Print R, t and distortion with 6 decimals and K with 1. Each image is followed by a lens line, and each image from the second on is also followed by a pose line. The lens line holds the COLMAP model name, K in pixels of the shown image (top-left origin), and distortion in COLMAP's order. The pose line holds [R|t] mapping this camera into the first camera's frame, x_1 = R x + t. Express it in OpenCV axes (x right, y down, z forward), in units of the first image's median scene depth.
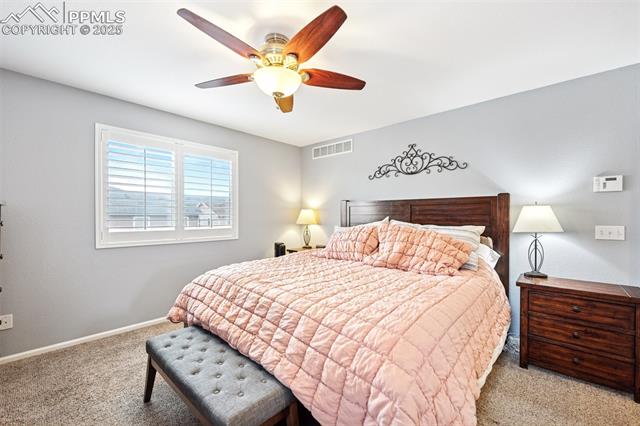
lens RADIAL K [[264.5, 0, 320.0], [0, 264.5, 213.0], [0, 0, 1]] dist [-0.000670, -0.000193]
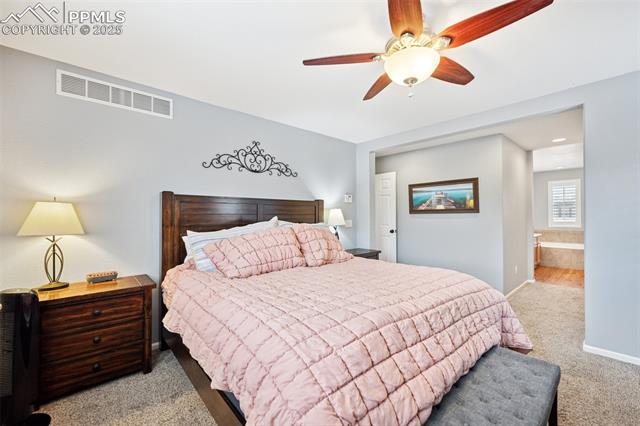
lens RADIAL K [[264.5, 0, 320.0], [0, 264.5, 213.0], [0, 0, 1]] dist [-0.000670, -0.000193]
pose [[0.098506, 0.008895, 0.995097, -0.601783], [-0.002218, 0.999960, -0.008718, 0.009225], [-0.995134, -0.001348, 0.098522, 0.689984]]
